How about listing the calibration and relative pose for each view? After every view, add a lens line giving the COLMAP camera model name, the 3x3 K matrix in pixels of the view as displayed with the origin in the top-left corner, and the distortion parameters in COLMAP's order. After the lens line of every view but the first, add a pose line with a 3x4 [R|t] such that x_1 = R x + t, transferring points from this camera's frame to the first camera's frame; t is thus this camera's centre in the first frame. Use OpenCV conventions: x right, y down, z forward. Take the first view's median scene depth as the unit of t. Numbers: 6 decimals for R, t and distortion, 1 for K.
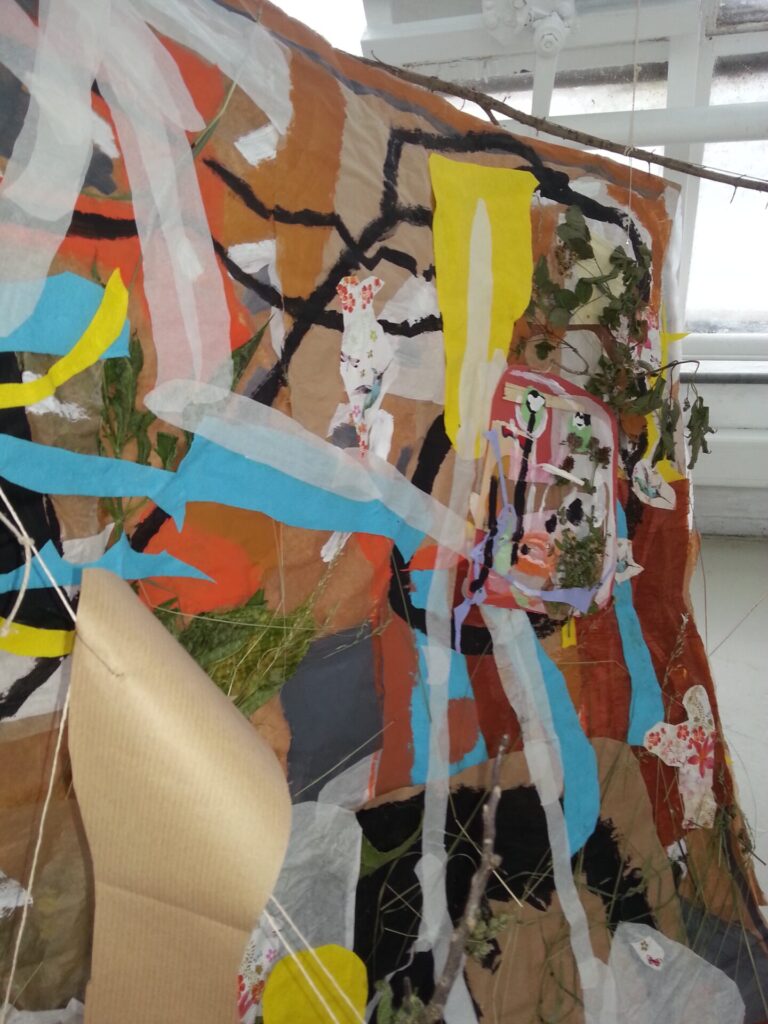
lens RADIAL K [[844.1, 0, 365.1], [0, 844.1, 510.6], [0, 0, 1]] dist [0.037899, -0.100905]
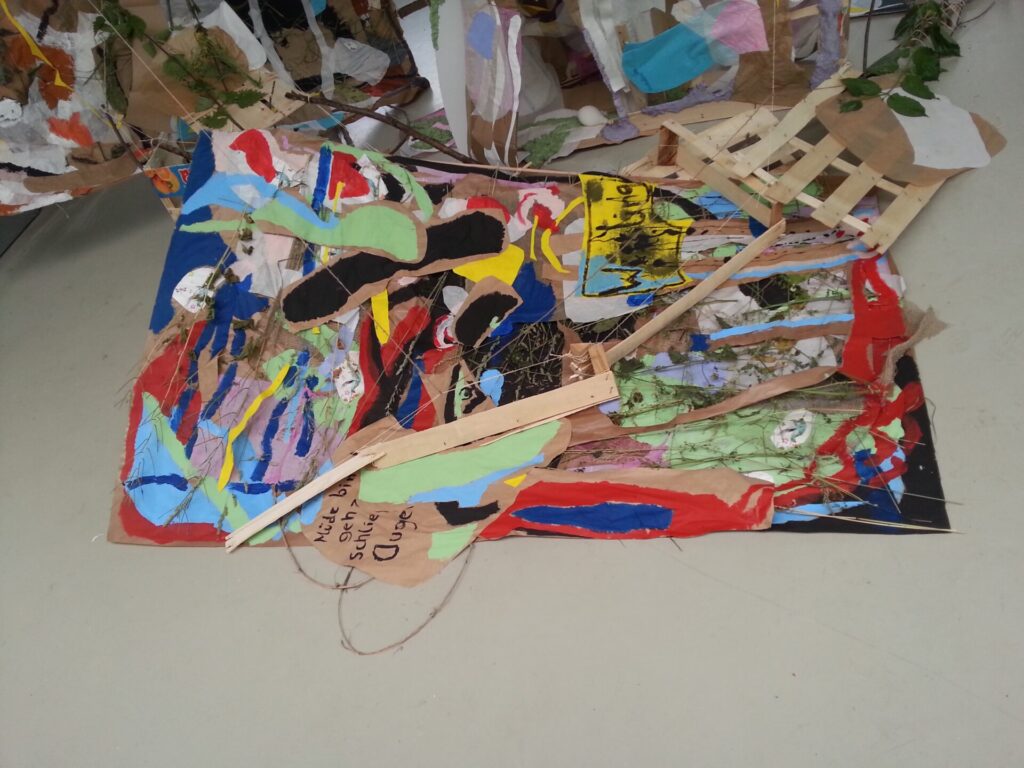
lens RADIAL K [[844.1, 0, 515.7], [0, 844.1, 406.2], [0, 0, 1]] dist [0.037899, -0.100905]
pose [[0.979797, -0.187779, -0.068831, 0.847074], [0.199104, 0.948318, 0.247084, 1.076132], [0.018876, -0.255797, 0.966546, -2.055377]]
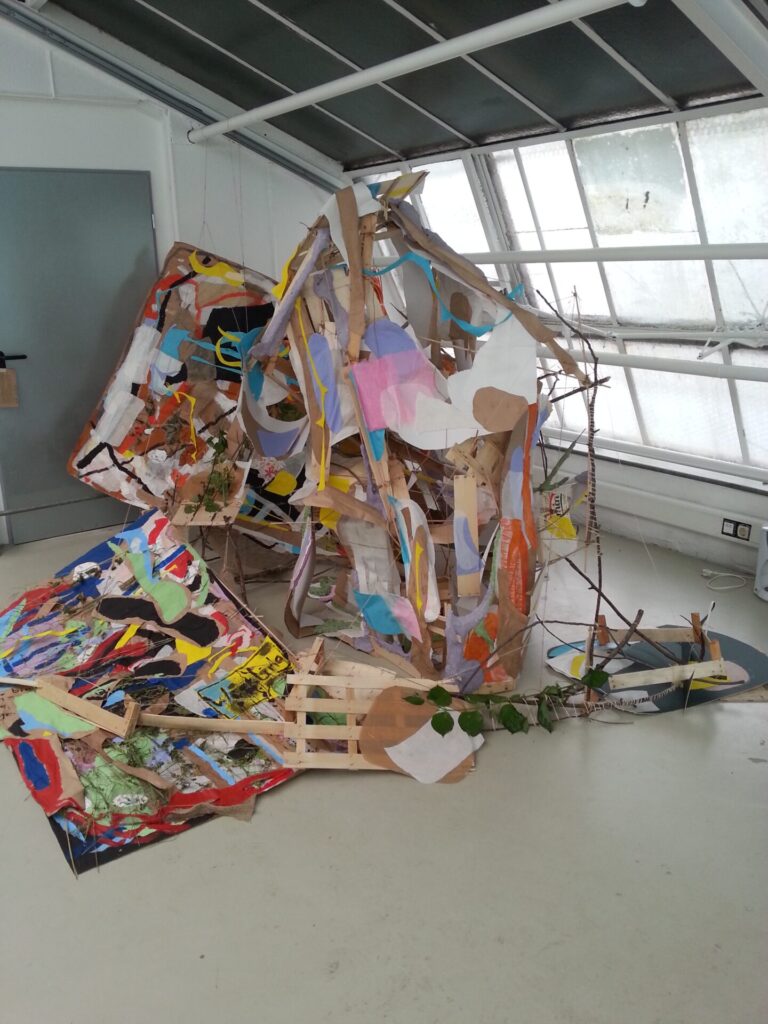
lens RADIAL K [[844.1, 0, 363.9], [0, 844.1, 506.6], [0, 0, 1]] dist [0.037899, -0.100905]
pose [[0.763527, 0.259400, -0.591386, 2.848238], [-0.369593, 0.926493, -0.070786, 0.744957], [0.529553, 0.272619, 0.803276, -2.407588]]
